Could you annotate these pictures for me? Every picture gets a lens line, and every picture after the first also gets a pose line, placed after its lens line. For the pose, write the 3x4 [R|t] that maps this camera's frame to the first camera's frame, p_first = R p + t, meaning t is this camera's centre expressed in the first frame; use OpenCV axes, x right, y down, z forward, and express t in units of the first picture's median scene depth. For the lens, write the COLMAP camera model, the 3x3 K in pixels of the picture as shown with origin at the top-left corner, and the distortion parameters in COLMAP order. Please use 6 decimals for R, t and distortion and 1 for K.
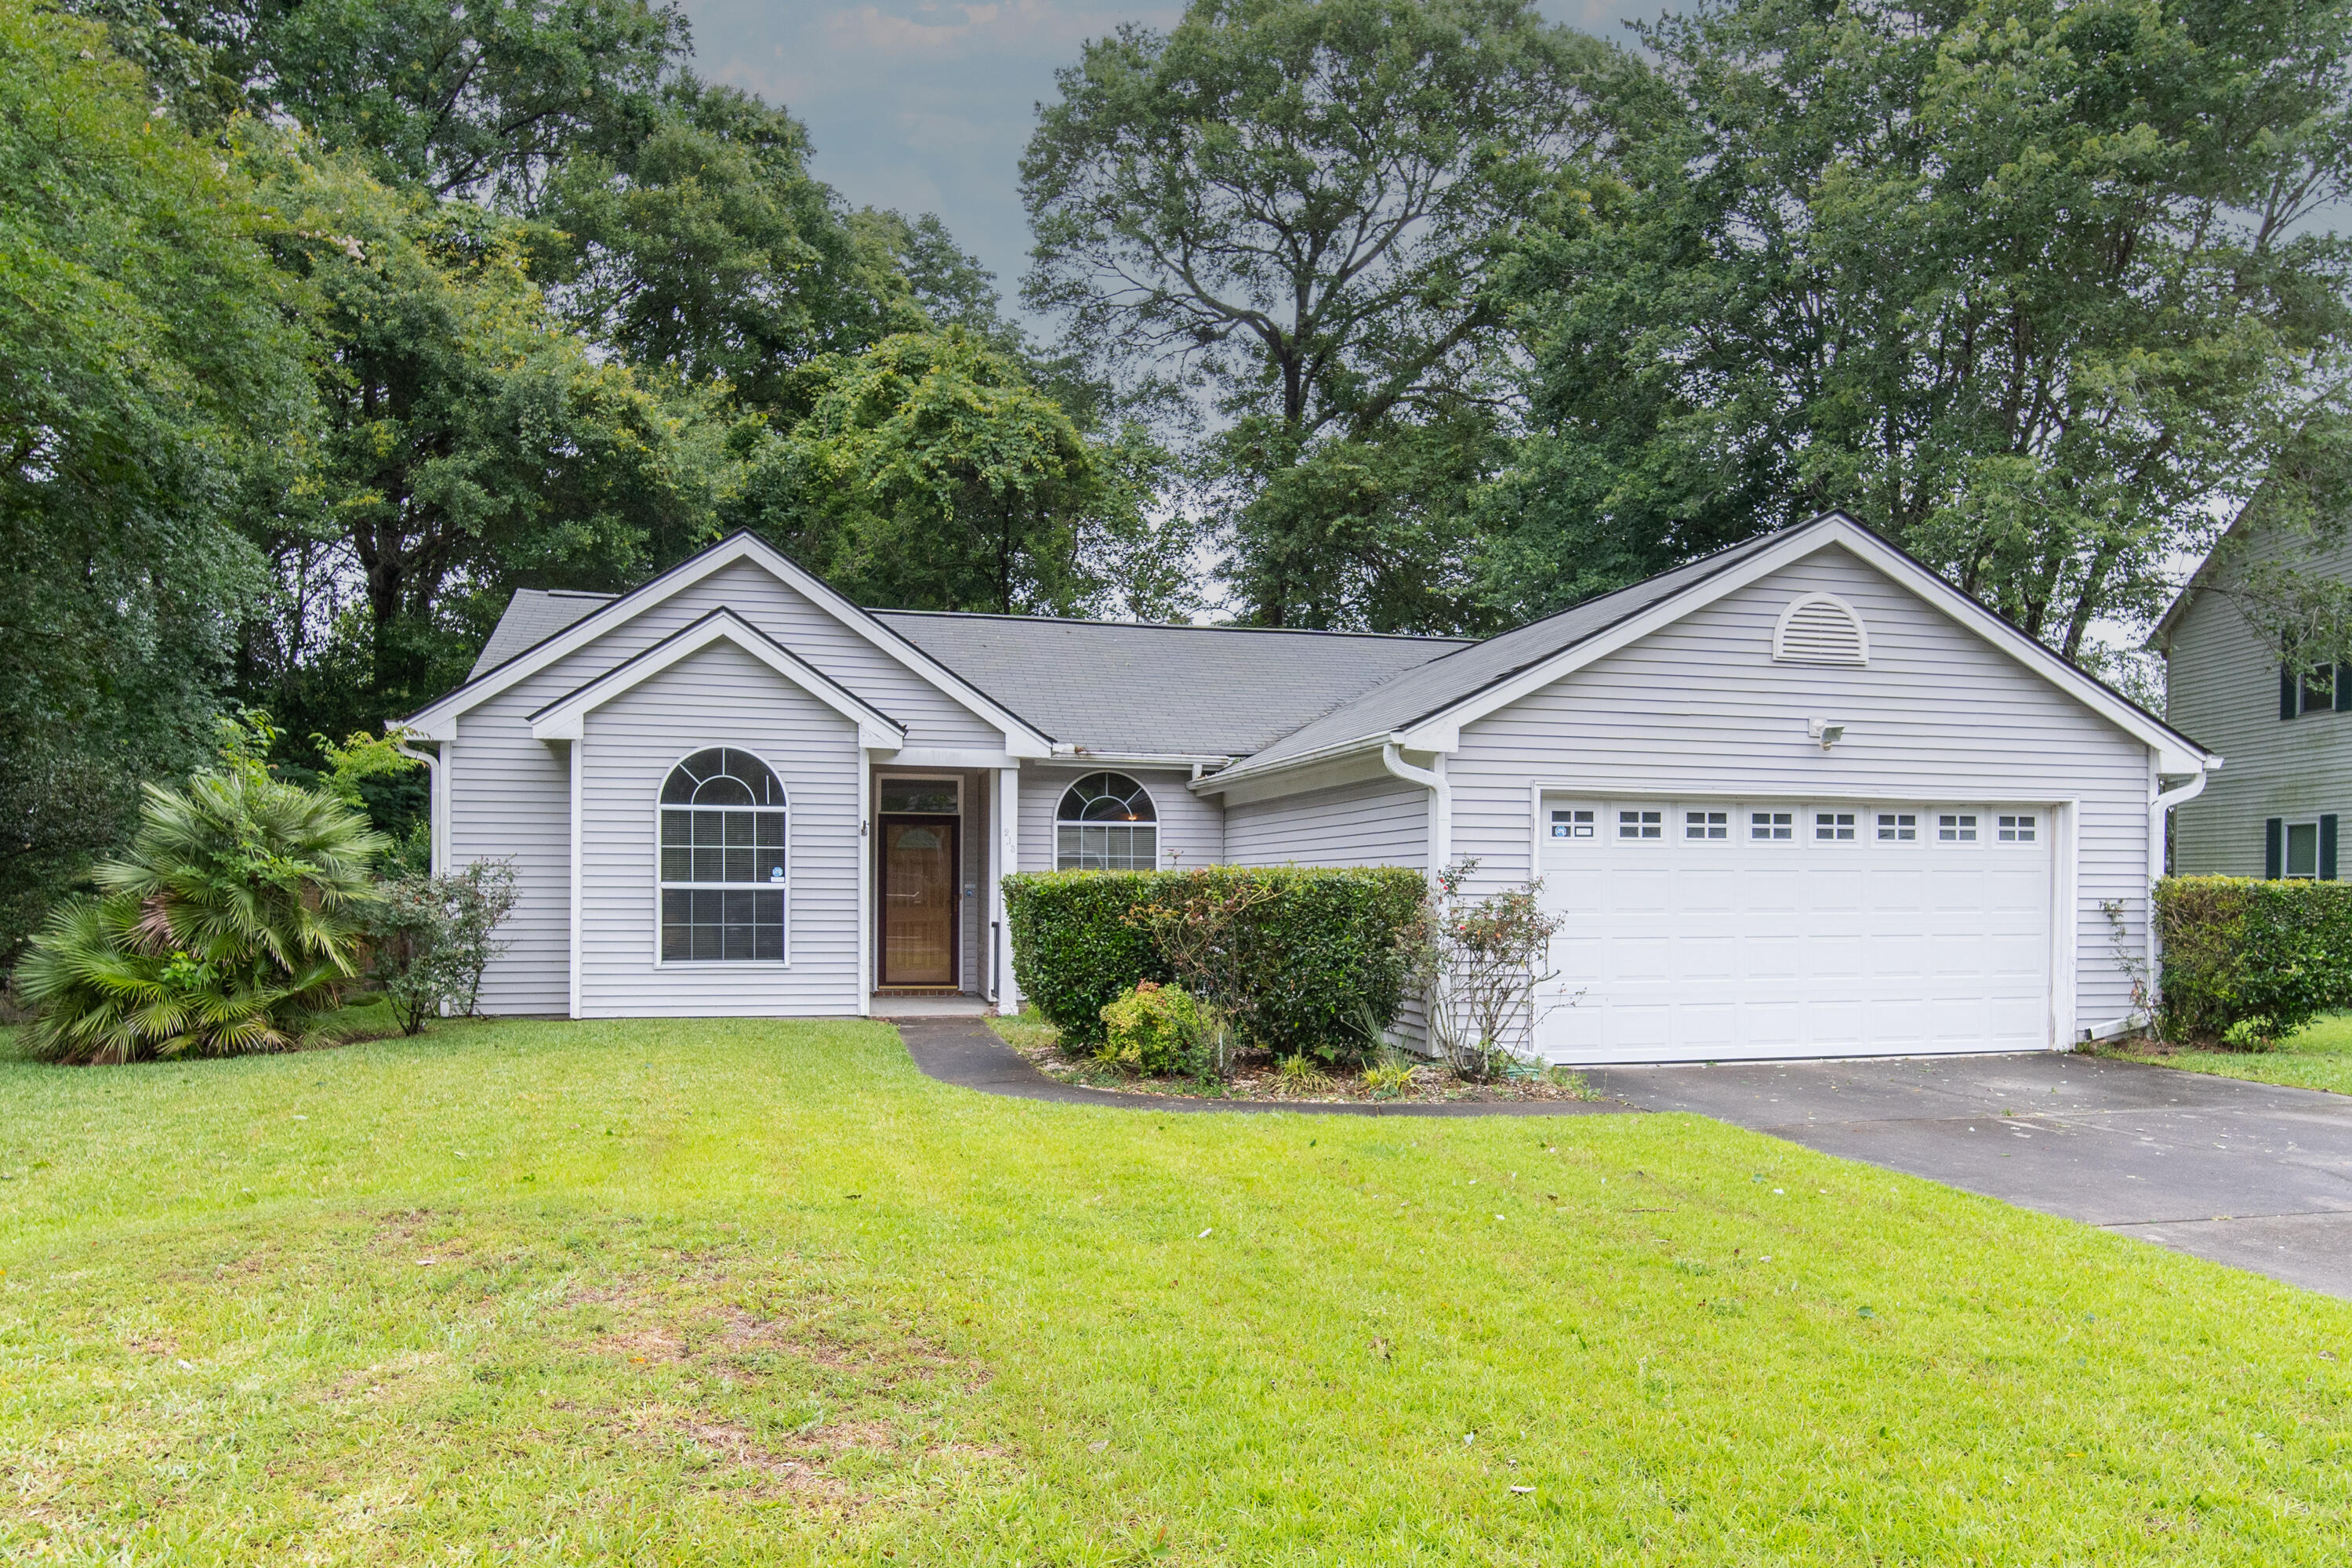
lens RADIAL K [[1353.2, 0, 1175.8], [0, 1353.2, 816.2], [0, 0, 1]] dist [0.000855, 0.000454]
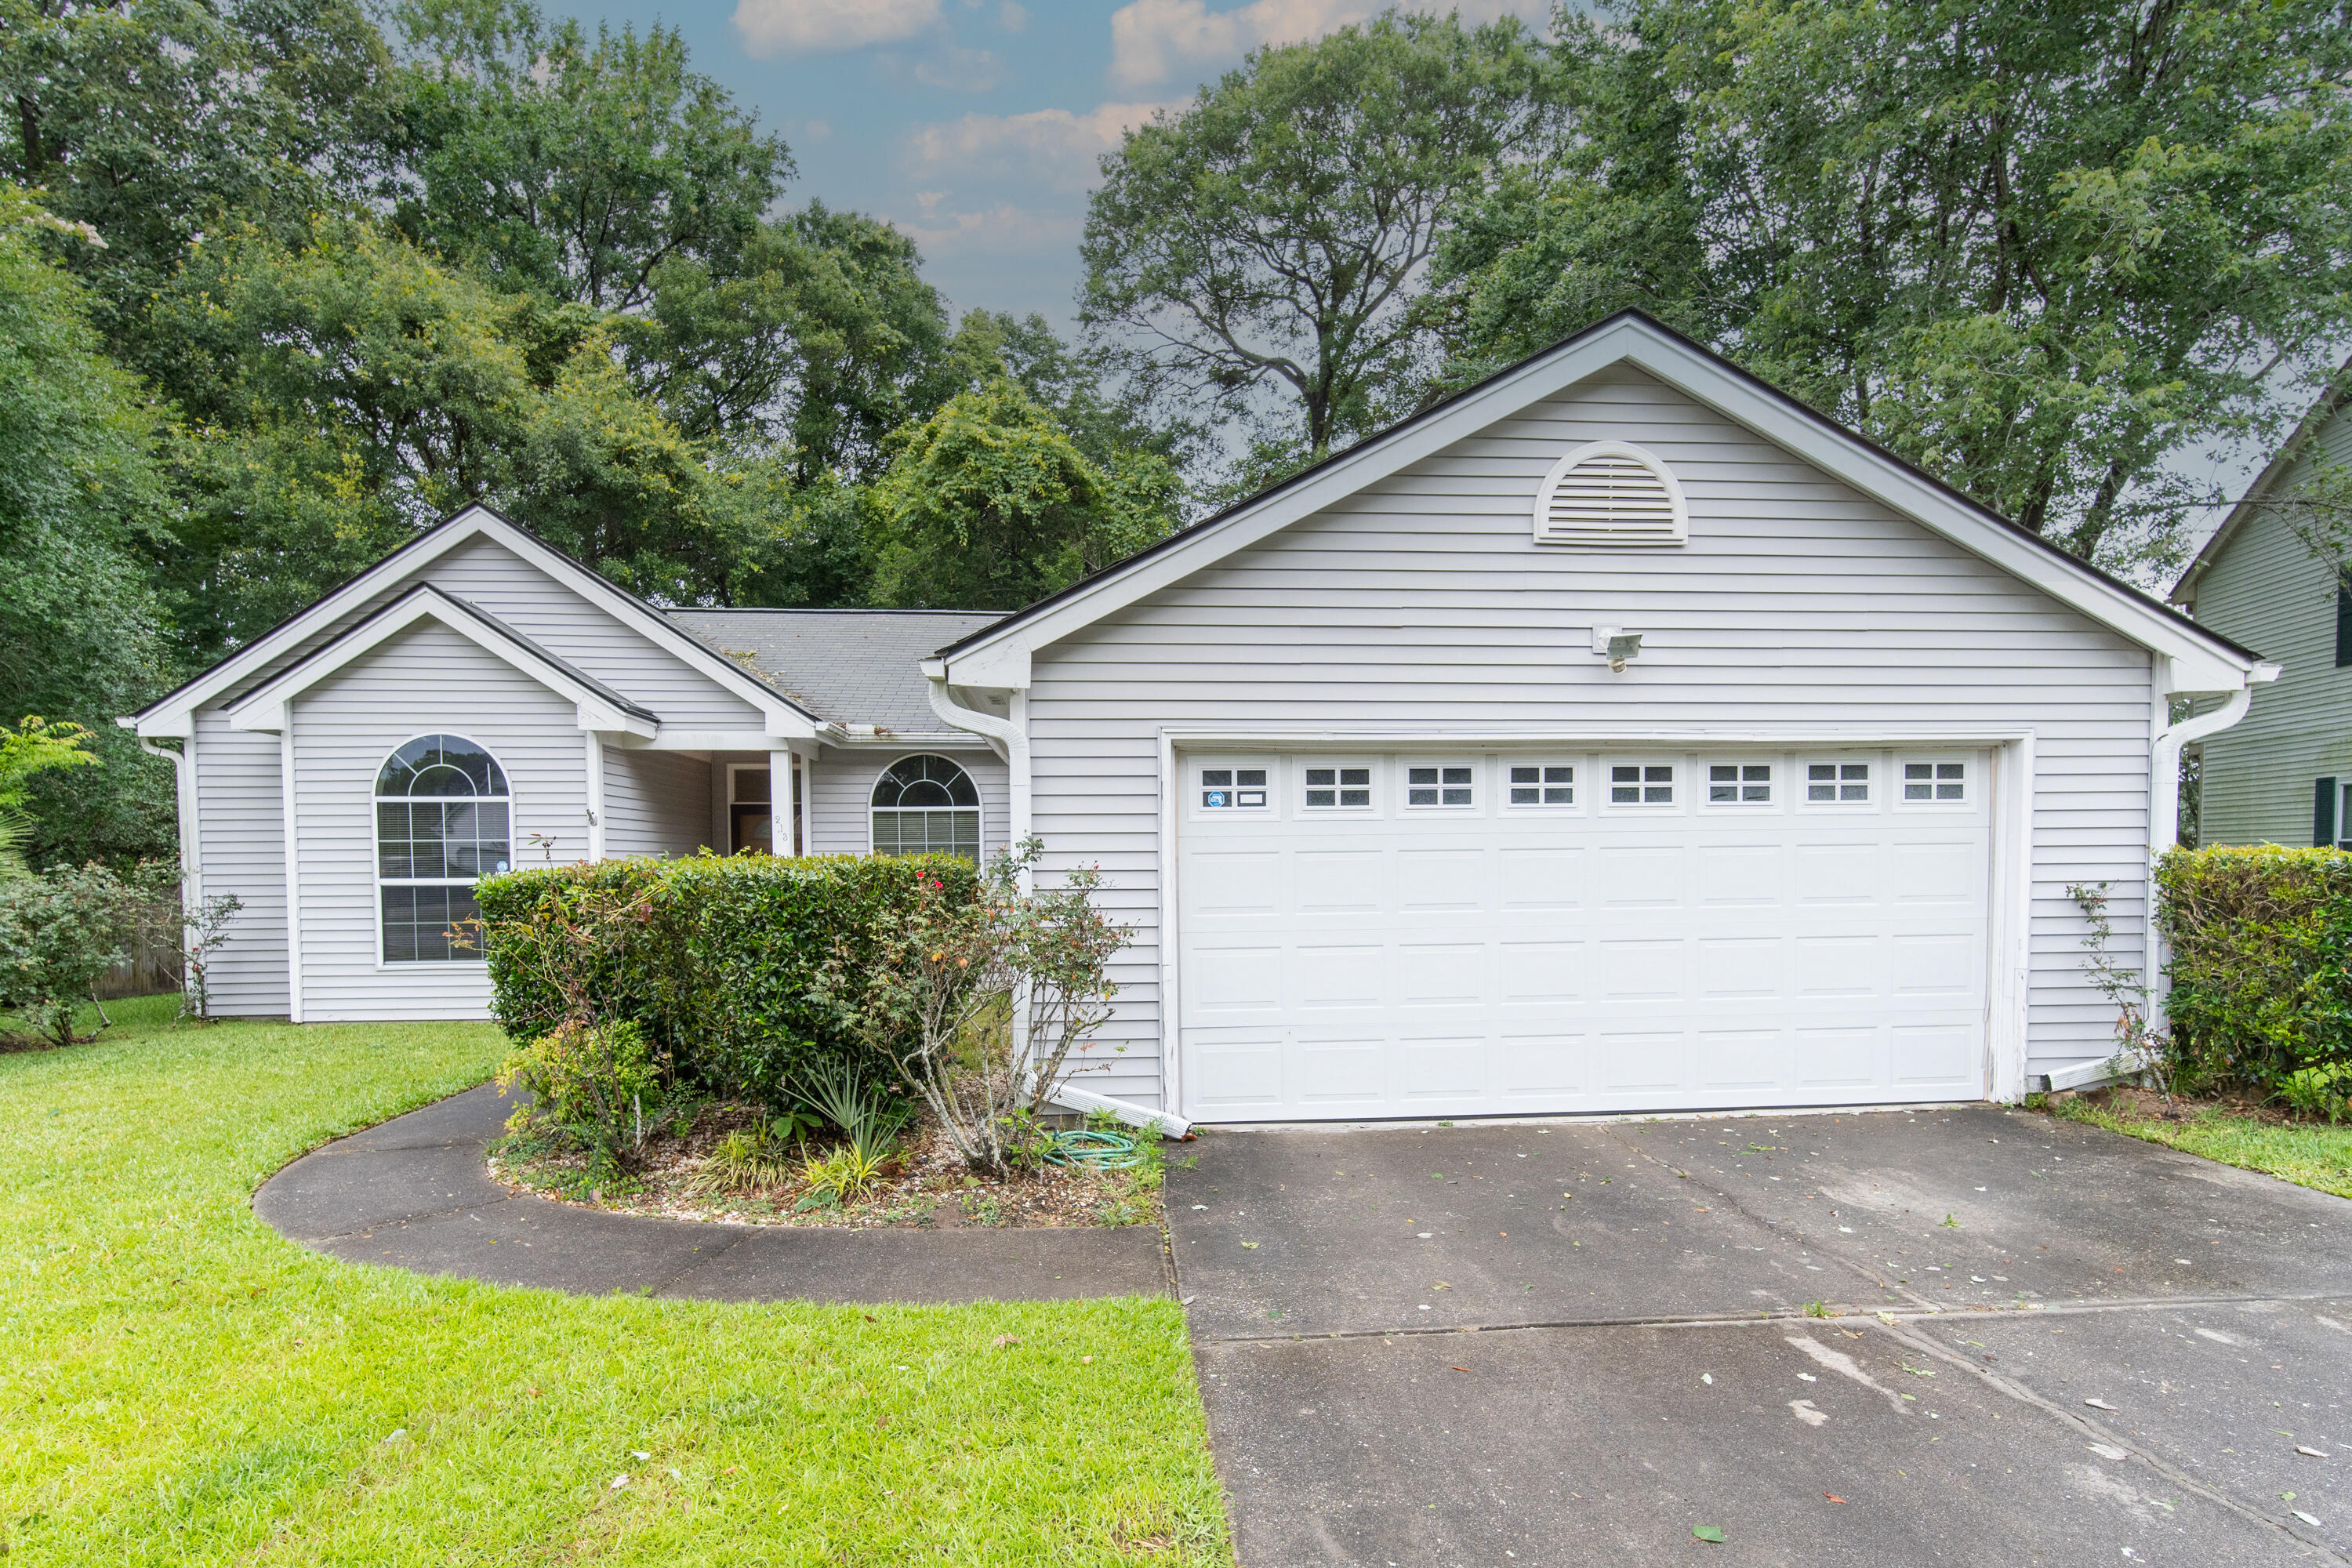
lens RADIAL K [[1036.5, 0, 1165.0], [0, 1036.5, 850.2], [0, 0, 1]] dist [0.002303, 0.000343]
pose [[0.988765, -0.016203, -0.148600, 0.311578], [0.021844, 0.999098, 0.036407, 0.016209], [0.147876, -0.039244, 0.988227, 0.418165]]
